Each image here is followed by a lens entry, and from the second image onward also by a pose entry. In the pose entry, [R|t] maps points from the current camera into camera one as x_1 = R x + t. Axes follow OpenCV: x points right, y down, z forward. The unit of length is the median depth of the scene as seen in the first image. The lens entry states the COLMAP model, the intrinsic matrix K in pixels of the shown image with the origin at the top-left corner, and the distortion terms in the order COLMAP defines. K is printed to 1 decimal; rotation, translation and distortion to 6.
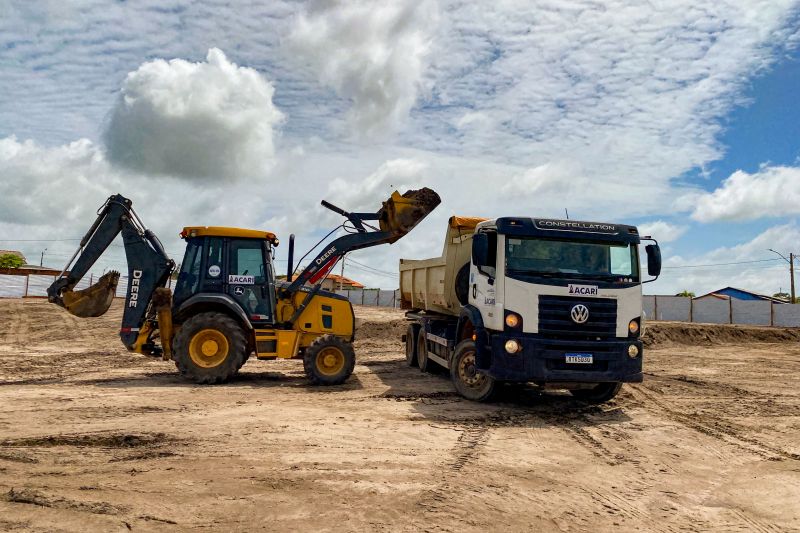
lens RADIAL K [[603.1, 0, 398.0], [0, 603.1, 213.0], [0, 0, 1]] dist [-0.007658, -0.000780]
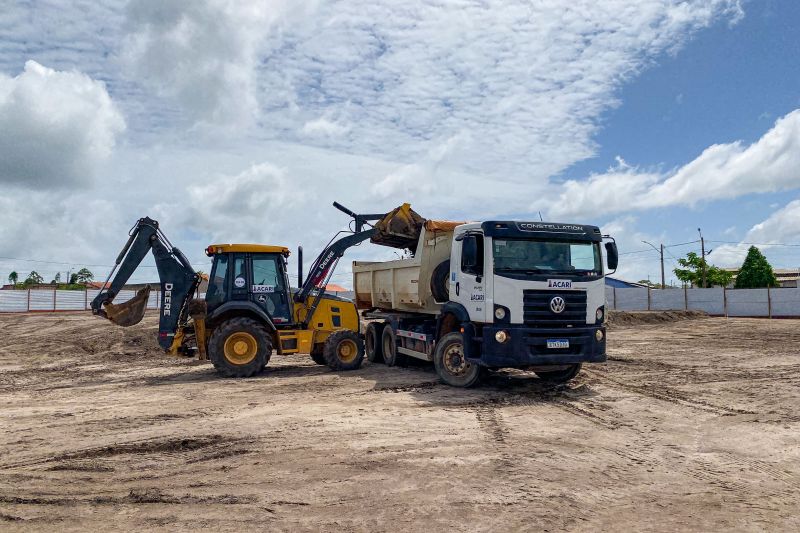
lens RADIAL K [[608.8, 0, 397.3], [0, 608.8, 256.5], [0, 0, 1]] dist [-0.001267, -0.009409]
pose [[0.981953, -0.029190, 0.186861, -0.037598], [0.015277, 0.997031, 0.075469, -0.002593], [-0.188509, -0.071253, 0.979483, -0.010184]]
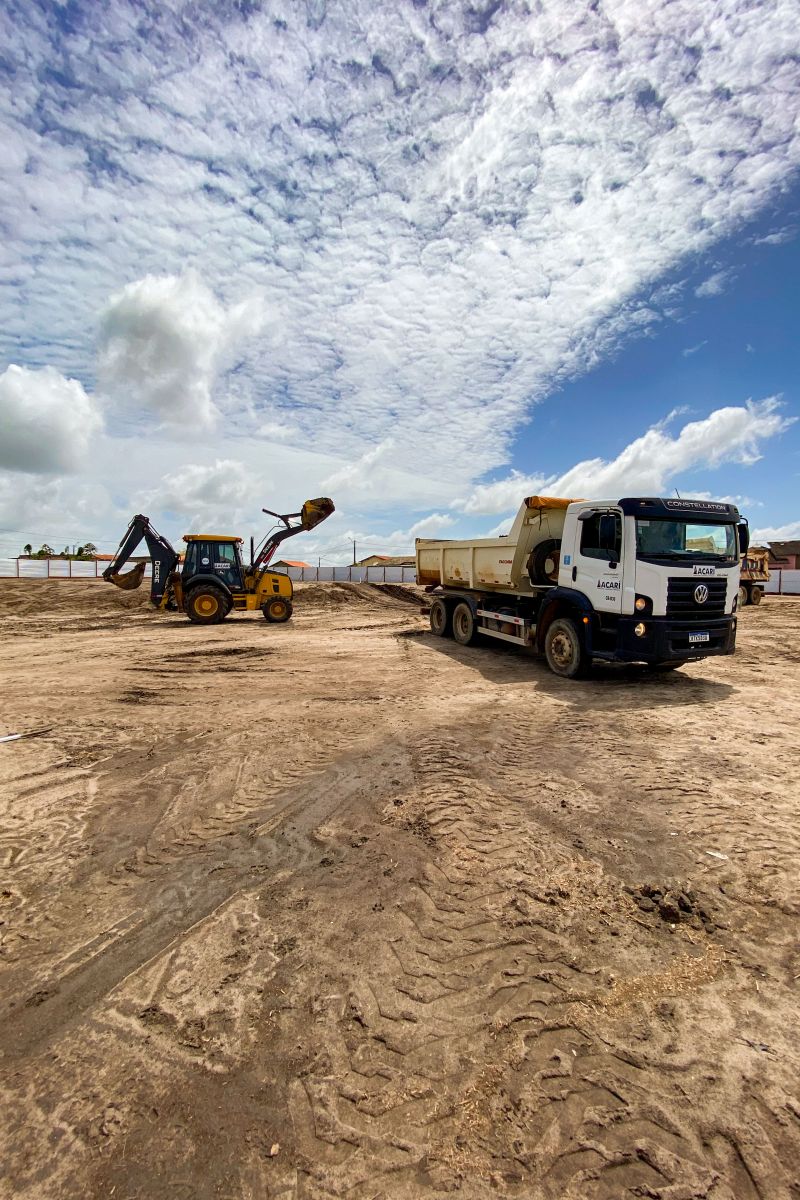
lens RADIAL K [[473.0, 0, 400.0], [0, 473.0, 600.0], [0, 0, 1]] dist [0.015752, -0.013701]
pose [[0.953769, -0.043982, 0.297306, -0.076896], [-0.017113, 0.979682, 0.199828, 0.004367], [-0.300054, -0.195678, 0.933637, 0.072980]]
